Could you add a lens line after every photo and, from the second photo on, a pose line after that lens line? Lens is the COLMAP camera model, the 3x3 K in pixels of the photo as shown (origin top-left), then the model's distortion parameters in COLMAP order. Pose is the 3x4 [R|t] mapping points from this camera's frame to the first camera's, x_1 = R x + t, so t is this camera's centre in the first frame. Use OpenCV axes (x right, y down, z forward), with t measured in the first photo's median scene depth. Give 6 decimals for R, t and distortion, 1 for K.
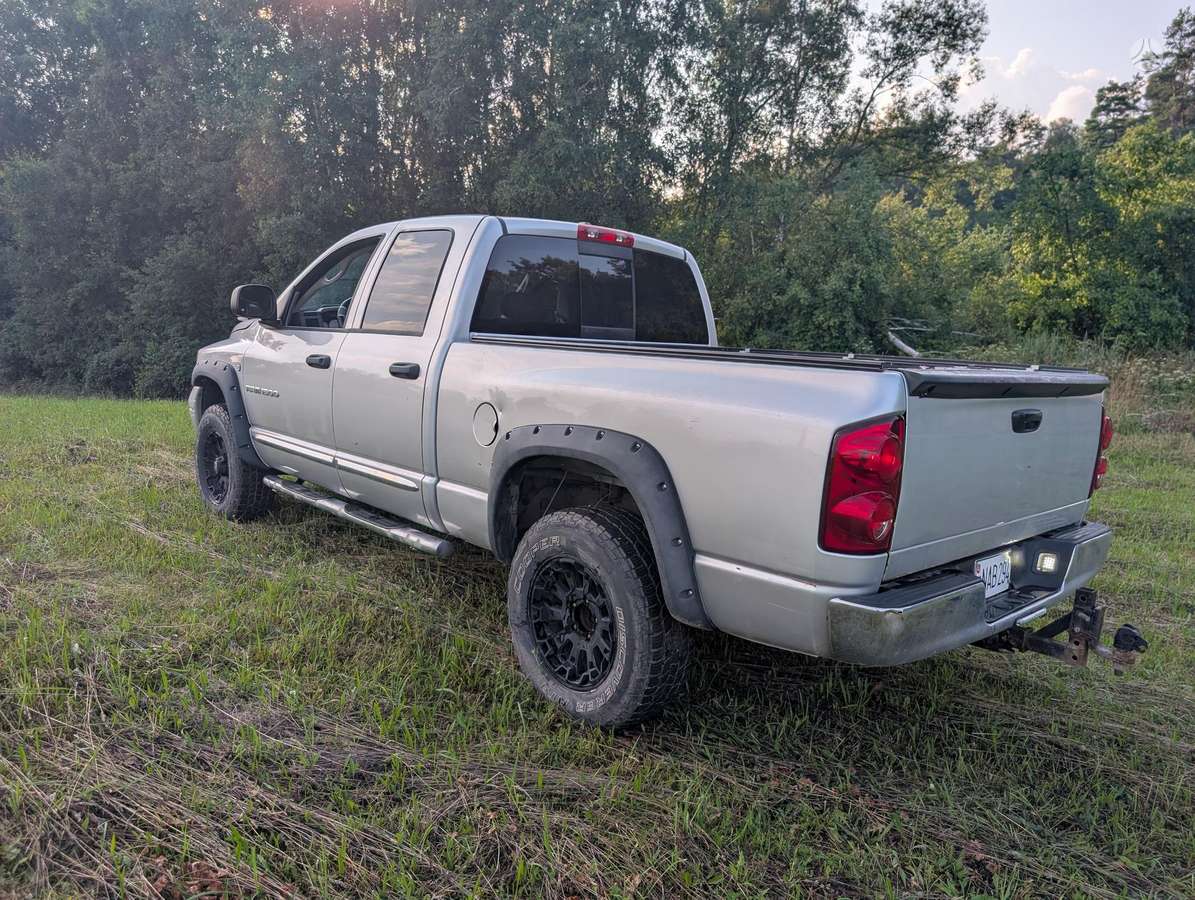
lens RADIAL K [[847.9, 0, 599.4], [0, 847.9, 447.4], [0, 0, 1]] dist [0.024514, -0.014906]
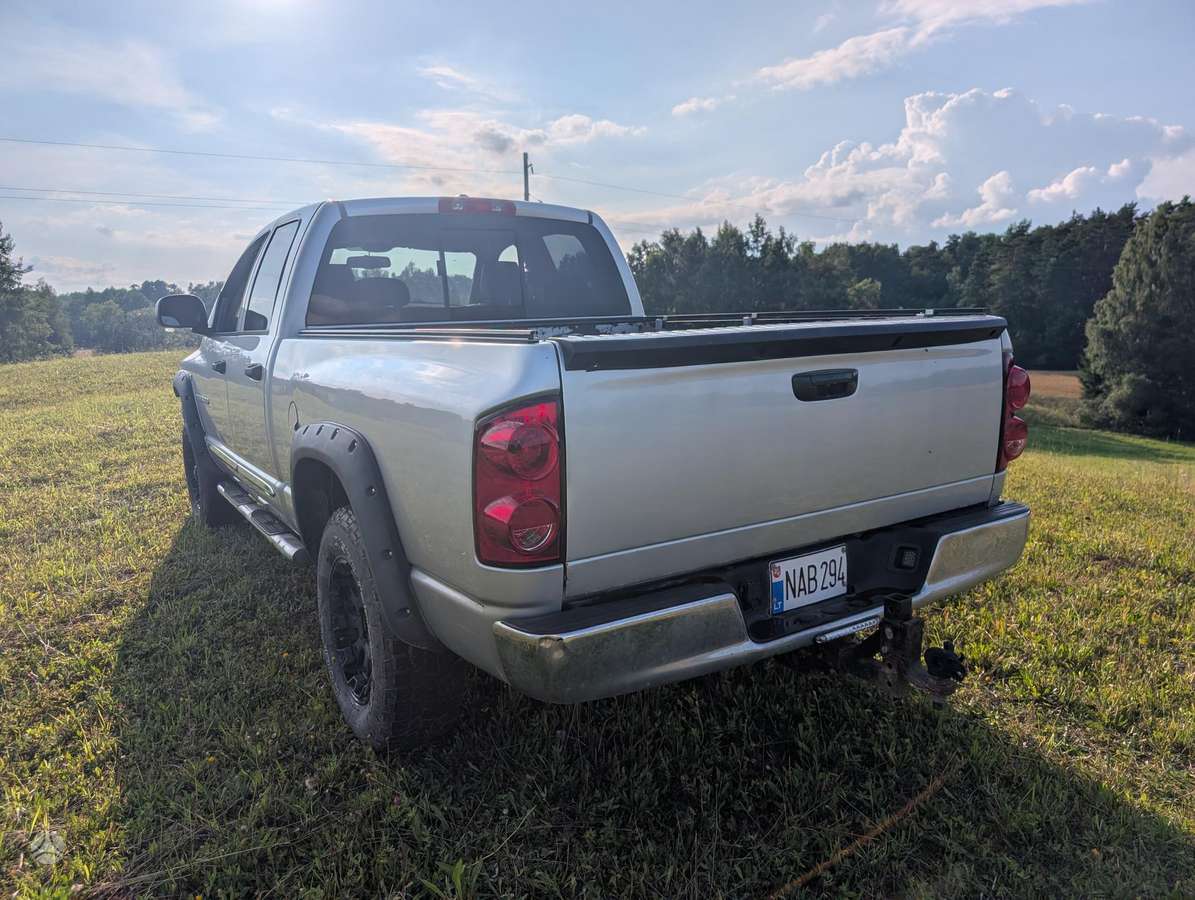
lens RADIAL K [[847.9, 0, 596.5], [0, 847.9, 452.3], [0, 0, 1]] dist [0.024514, -0.014906]
pose [[0.976760, -0.053276, -0.207609, 0.478662], [0.058894, 0.998044, 0.020973, 0.002900], [0.206086, -0.032713, 0.977987, 0.195758]]
